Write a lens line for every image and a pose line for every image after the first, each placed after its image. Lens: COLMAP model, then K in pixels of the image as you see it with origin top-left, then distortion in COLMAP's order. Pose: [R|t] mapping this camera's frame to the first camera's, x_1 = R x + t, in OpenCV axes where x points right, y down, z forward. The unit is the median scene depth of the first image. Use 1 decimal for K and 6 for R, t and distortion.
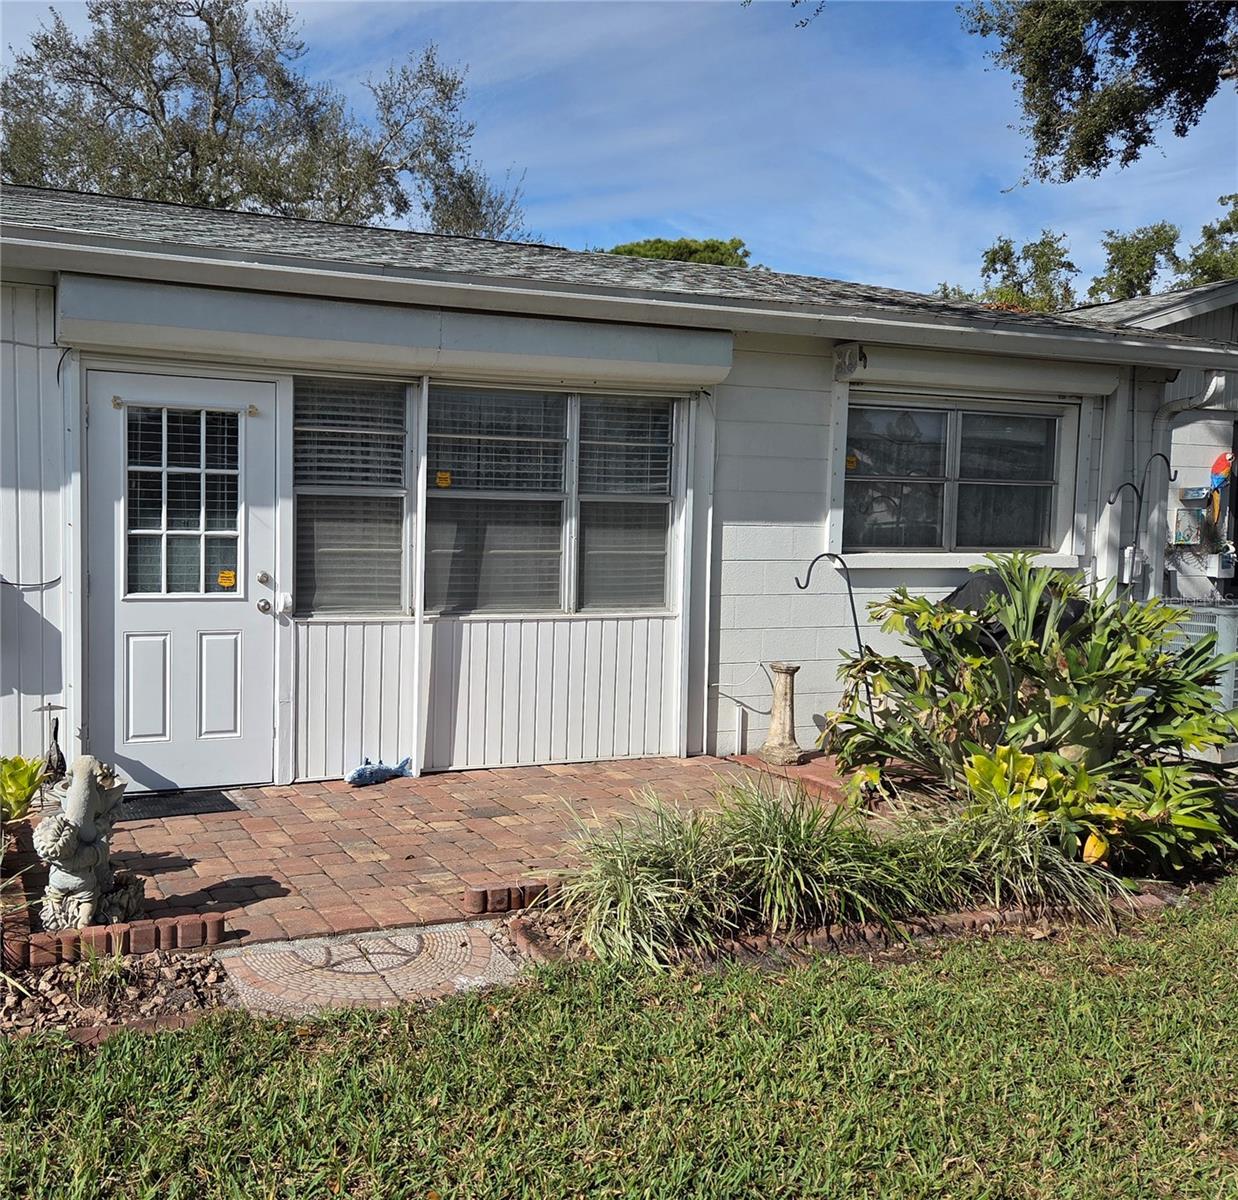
lens RADIAL K [[1059.2, 0, 619.0], [0, 1059.2, 600.0], [0, 0, 1]] dist [0.057301, -0.141231]
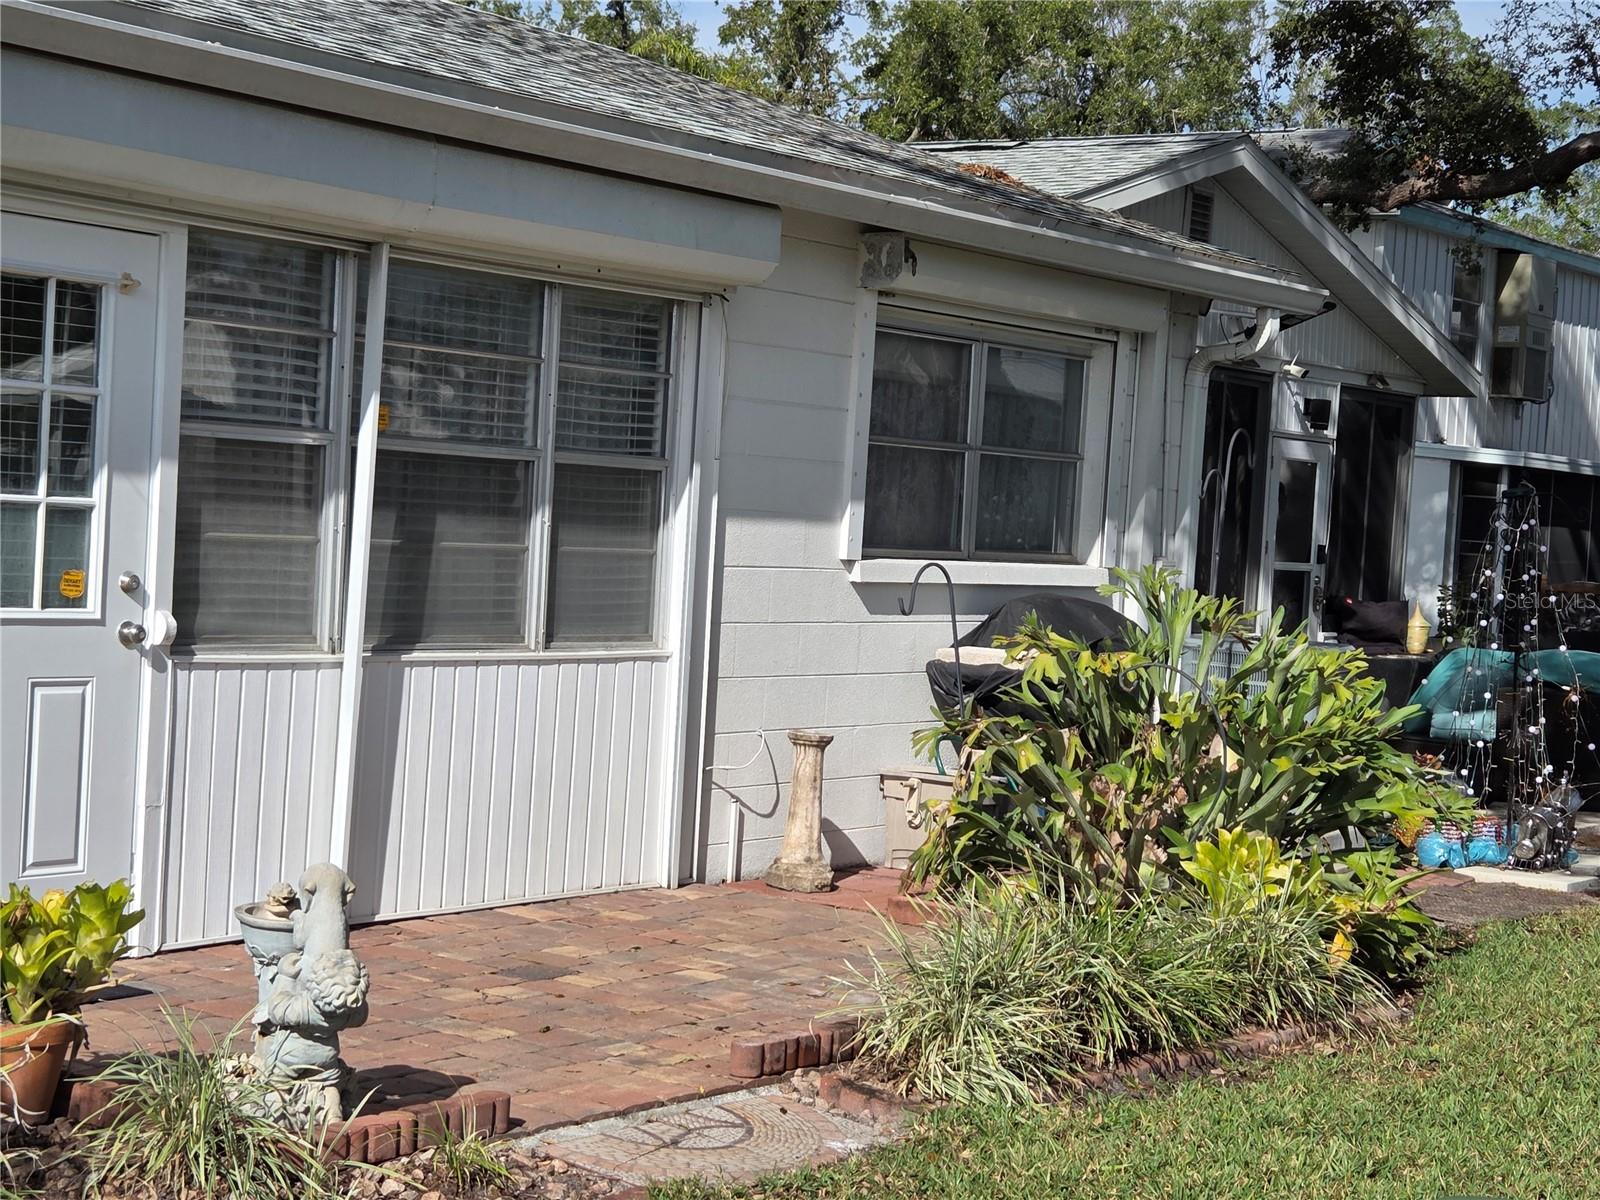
lens RADIAL K [[2949.4, 0, 800.0], [0, 2949.4, 600.0], [0, 0, 1]] dist [0.302913, -3.877884]
pose [[0.810805, 0.016754, 0.585076, -0.910458], [-0.013930, 0.999859, -0.009327, -0.002390], [-0.585151, -0.000588, 0.810924, -0.438182]]
